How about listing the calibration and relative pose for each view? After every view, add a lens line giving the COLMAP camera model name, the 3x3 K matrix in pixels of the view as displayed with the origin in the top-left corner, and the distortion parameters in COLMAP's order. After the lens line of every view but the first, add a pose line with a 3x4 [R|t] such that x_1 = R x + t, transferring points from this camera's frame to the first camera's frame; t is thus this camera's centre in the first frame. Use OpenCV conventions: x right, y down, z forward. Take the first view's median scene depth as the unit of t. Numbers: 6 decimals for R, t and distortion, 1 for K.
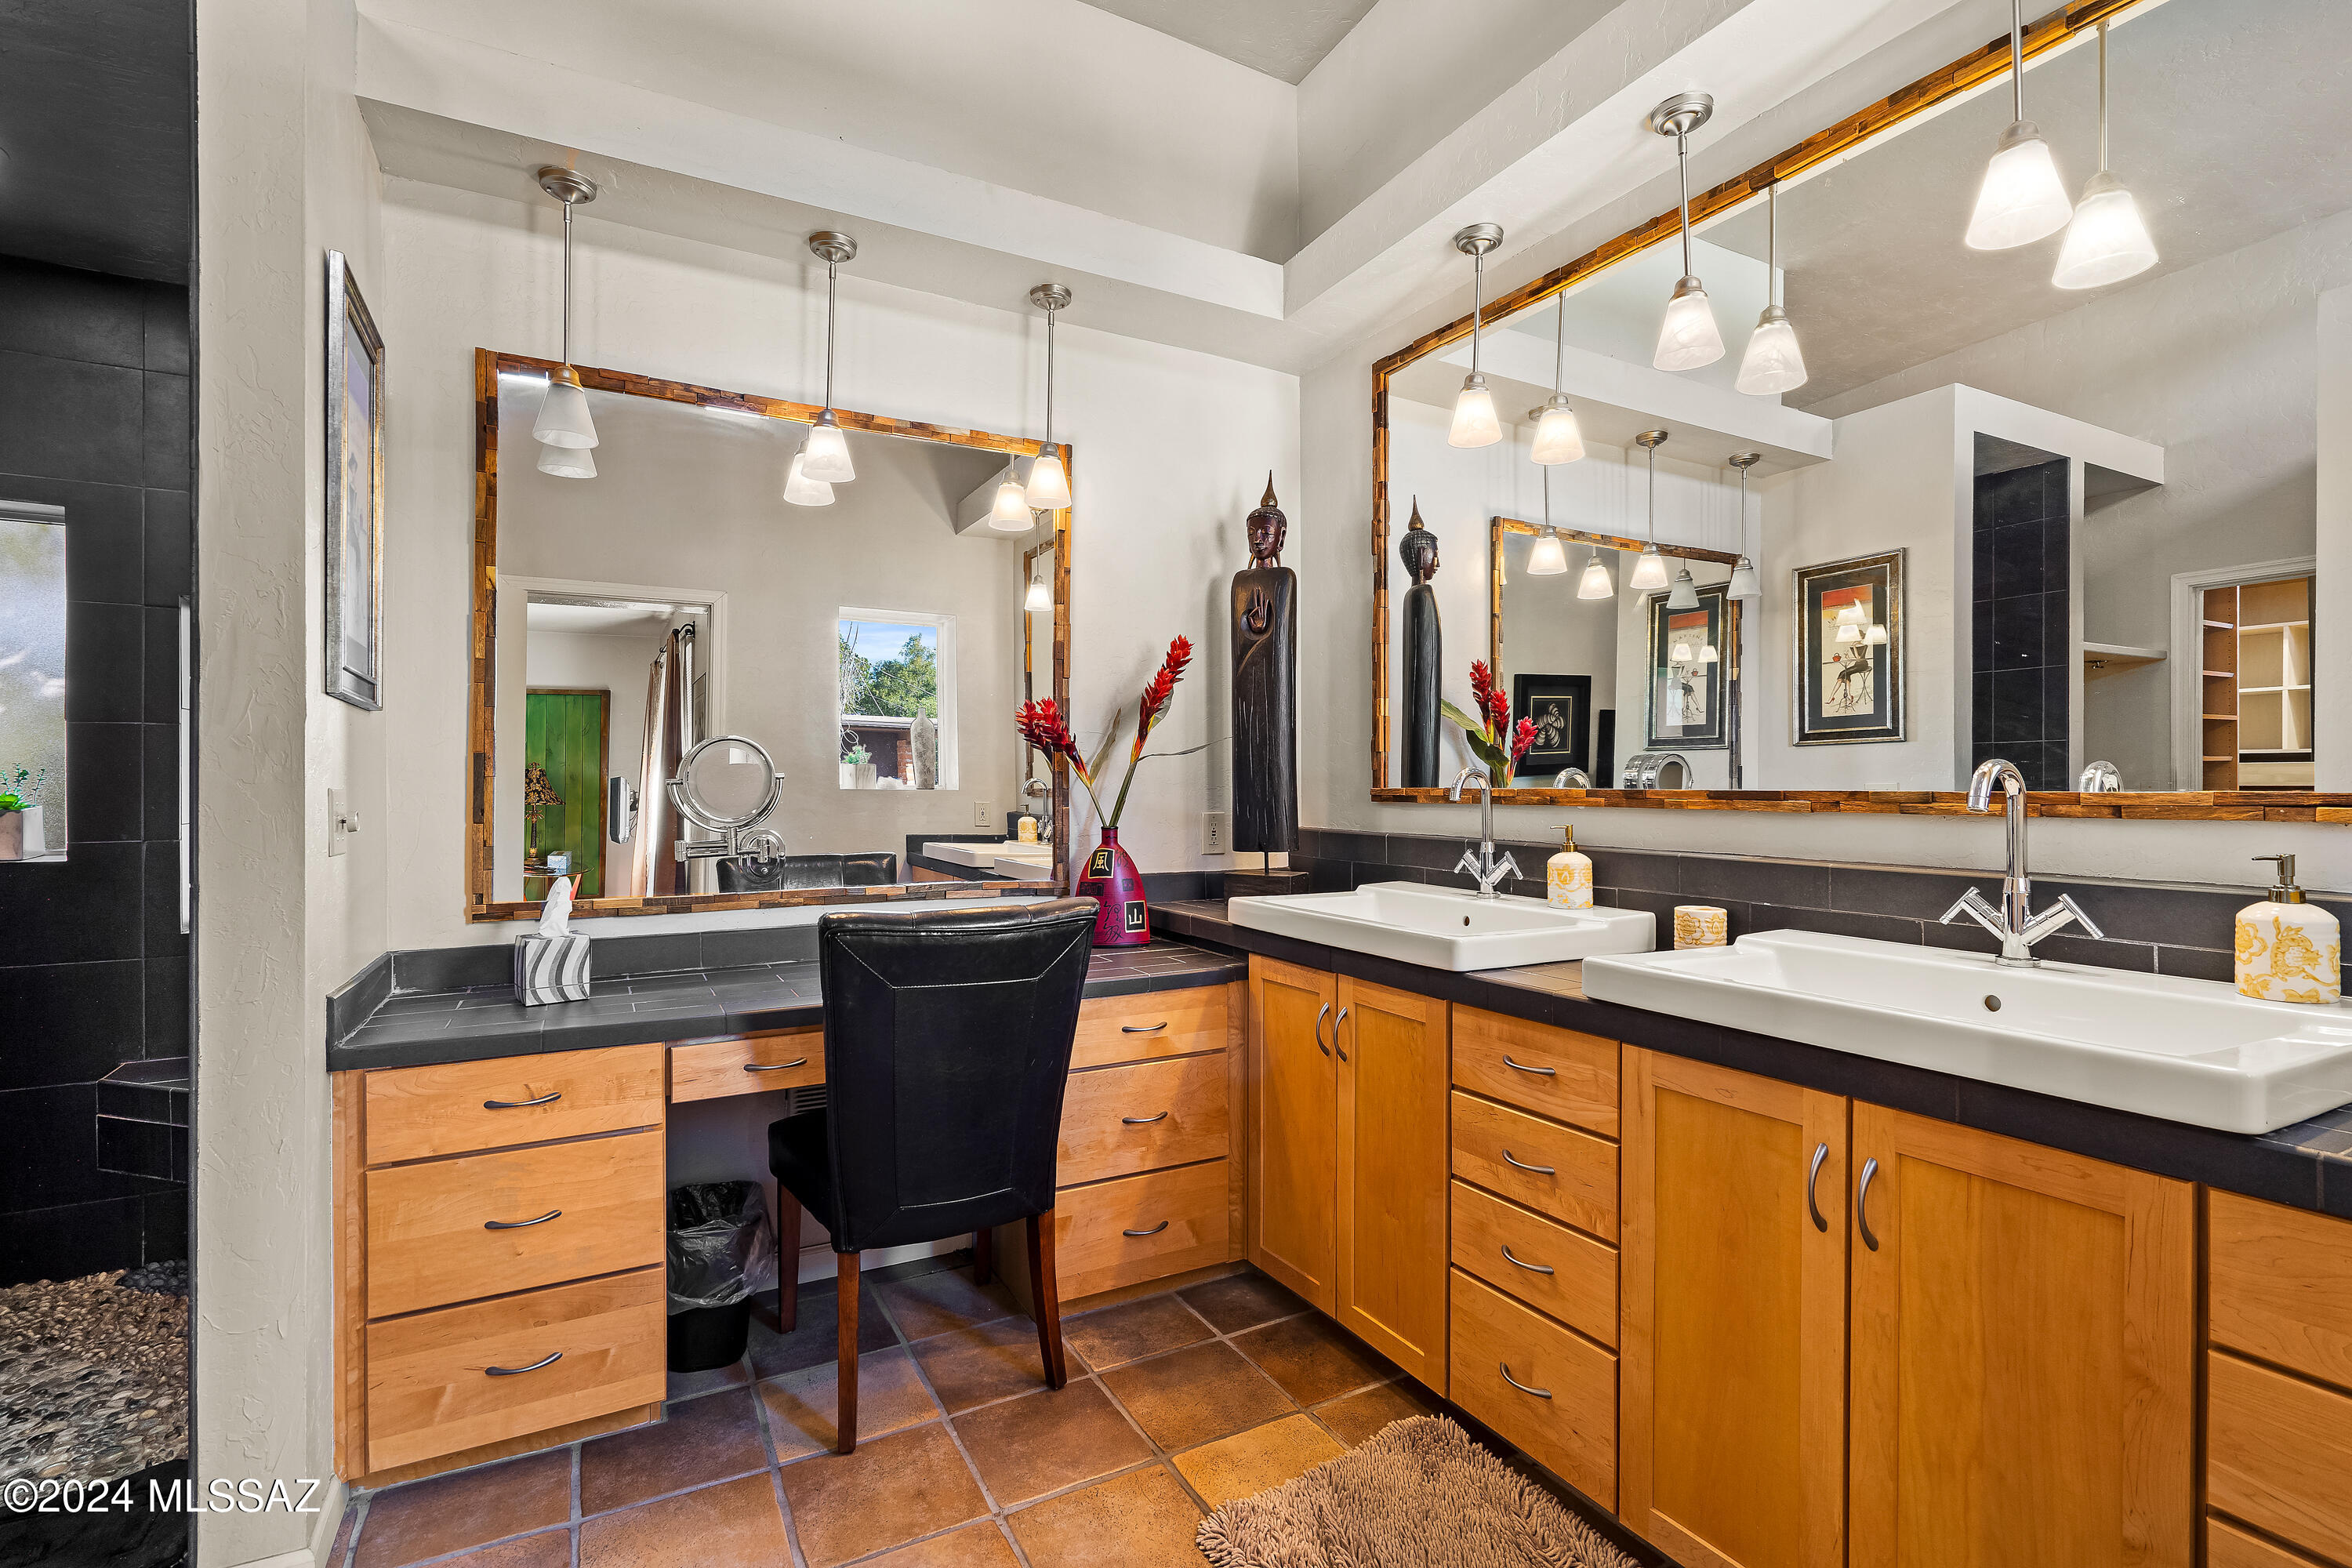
lens RADIAL K [[1084.6, 0, 1180.2], [0, 1084.6, 782.9], [0, 0, 1]] dist [-0.001906, 0.001248]
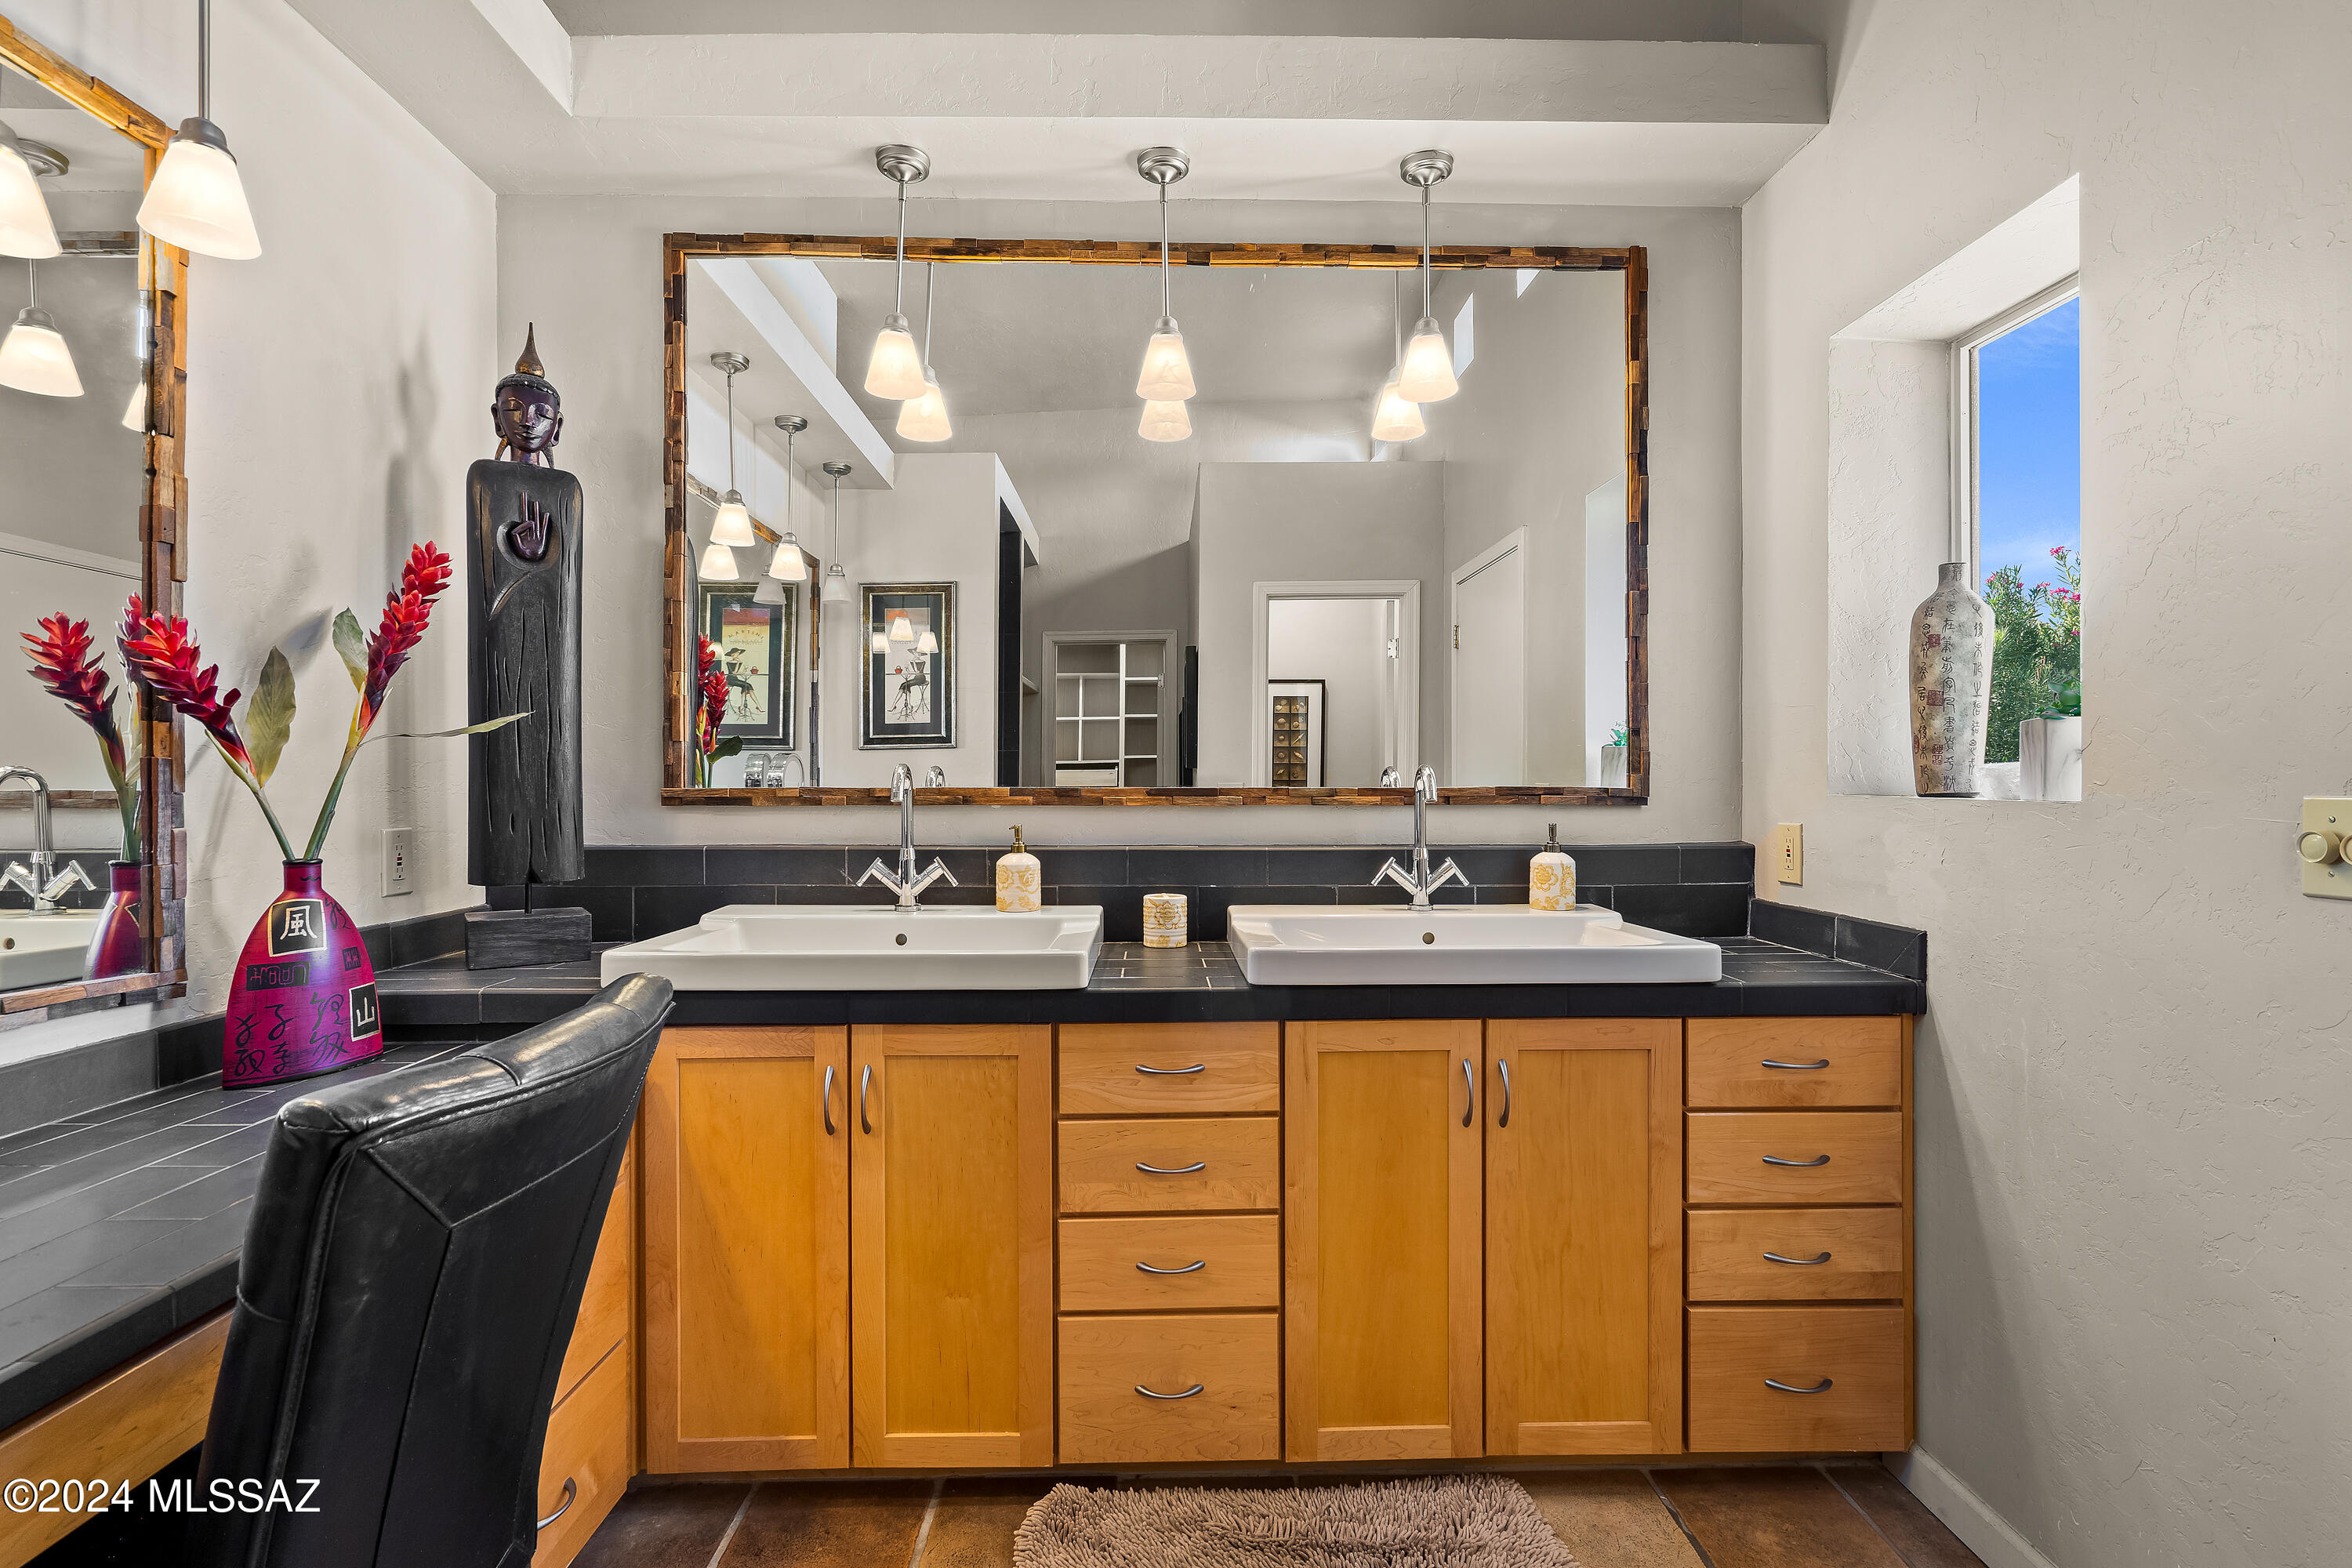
lens RADIAL K [[1084.6, 0, 1172.2], [0, 1084.6, 789.0], [0, 0, 1]] dist [-0.001906, 0.001248]
pose [[0.465560, -0.003943, 0.885008, -0.353002], [0.000381, 0.999991, 0.004255, 0.001735], [-0.885016, -0.001644, 0.465557, 0.347510]]
